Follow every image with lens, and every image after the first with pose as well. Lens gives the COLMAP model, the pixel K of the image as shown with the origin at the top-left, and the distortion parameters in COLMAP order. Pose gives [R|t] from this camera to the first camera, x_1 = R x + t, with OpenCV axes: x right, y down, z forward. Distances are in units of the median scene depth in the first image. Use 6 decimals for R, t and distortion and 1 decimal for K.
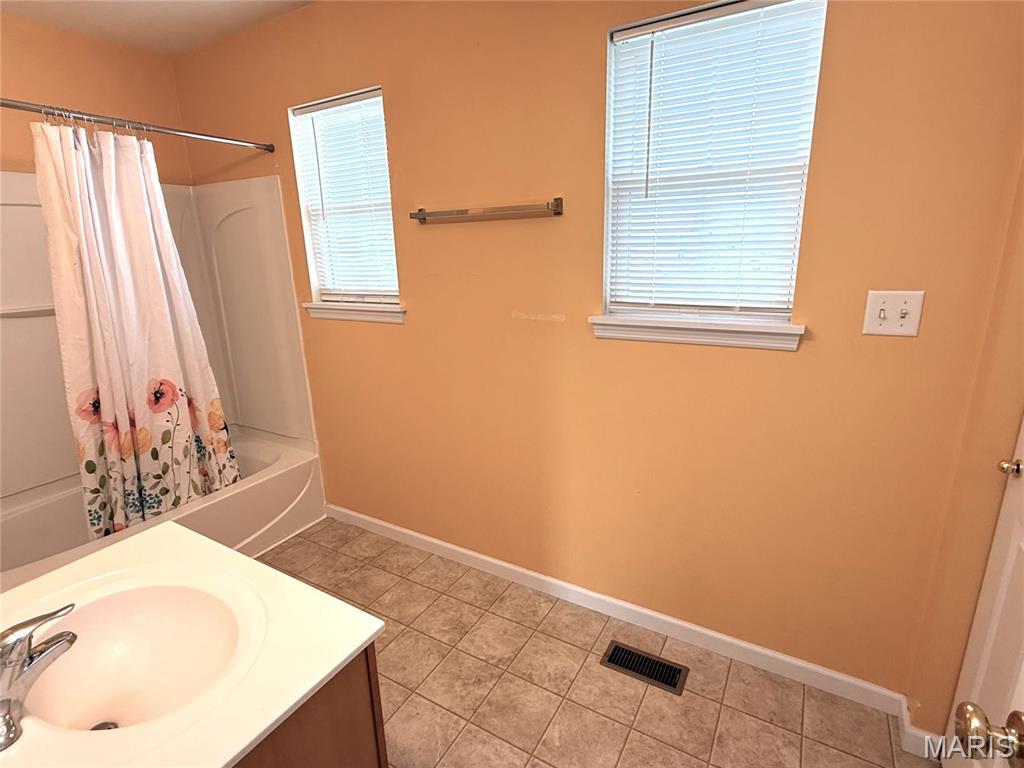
lens RADIAL K [[508.8, 0, 511.5], [0, 508.8, 382.2], [0, 0, 1]] dist [-0.006589, -0.000310]
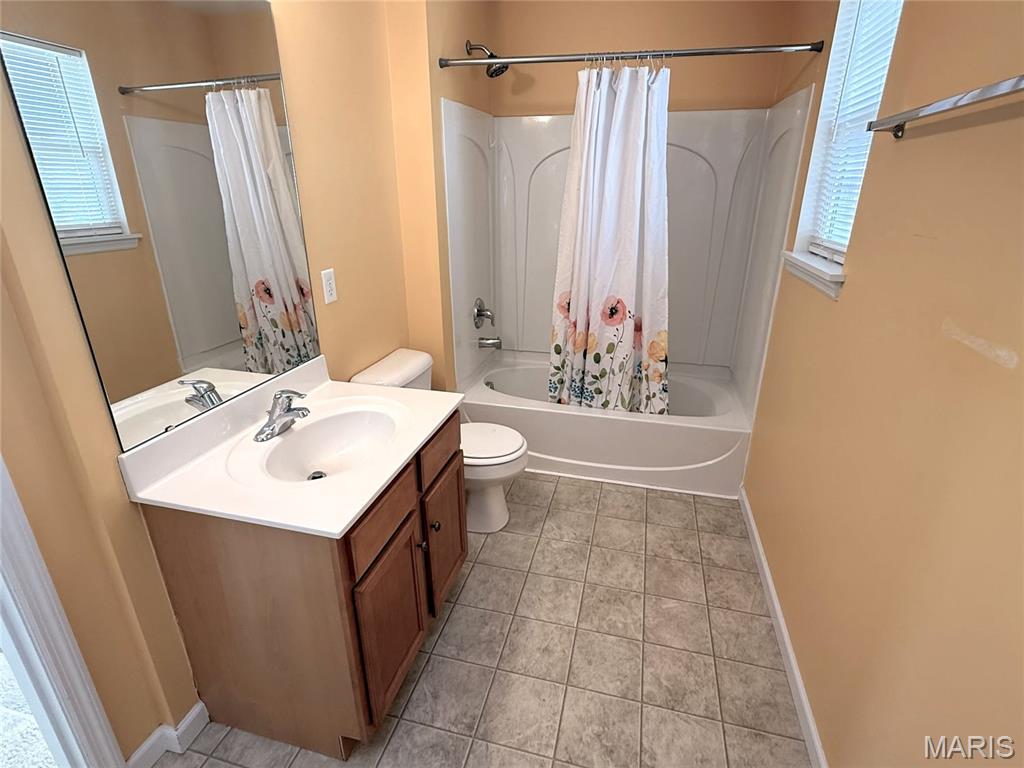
lens RADIAL K [[508.8, 0, 512.4], [0, 508.8, 383.0], [0, 0, 1]] dist [-0.006589, -0.000310]
pose [[0.267163, 0.368928, -0.890234, 0.317804], [-0.256332, 0.917738, 0.303399, -0.113597], [0.928933, 0.147139, 0.339754, 0.418077]]
